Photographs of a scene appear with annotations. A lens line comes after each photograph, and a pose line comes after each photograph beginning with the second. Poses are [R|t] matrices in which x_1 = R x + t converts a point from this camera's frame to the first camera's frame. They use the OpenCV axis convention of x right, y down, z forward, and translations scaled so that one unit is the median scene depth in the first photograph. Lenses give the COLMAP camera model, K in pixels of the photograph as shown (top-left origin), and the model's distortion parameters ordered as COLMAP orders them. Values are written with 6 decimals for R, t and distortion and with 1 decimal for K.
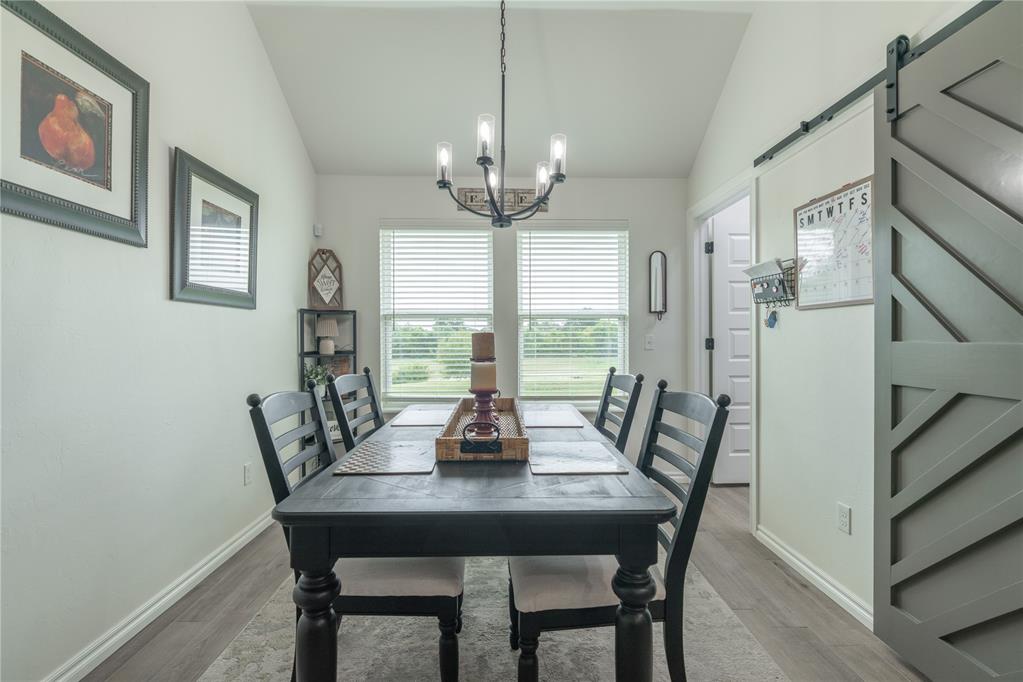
lens RADIAL K [[462.4, 0, 514.5], [0, 462.4, 339.5], [0, 0, 1]] dist [0.004149, -0.007607]
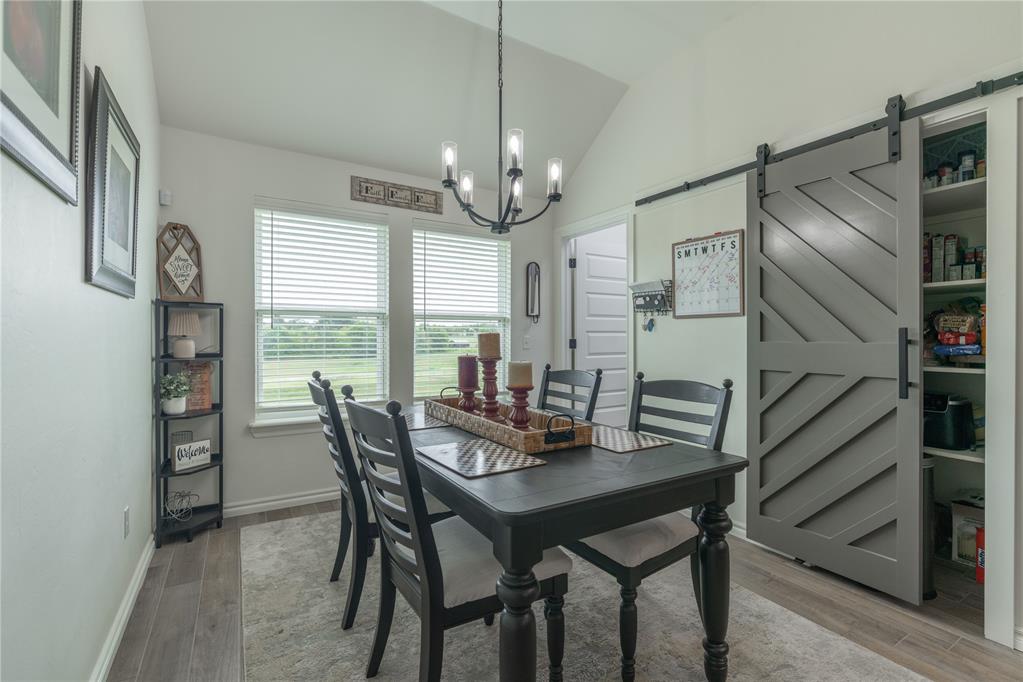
lens RADIAL K [[462.4, 0, 519.3], [0, 462.4, 336.5], [0, 0, 1]] dist [0.004149, -0.007607]
pose [[0.864133, 0.005017, 0.503238, -0.392591], [-0.001728, 0.999974, -0.007003, -0.000518], [-0.503260, 0.005182, 0.864120, 0.049068]]
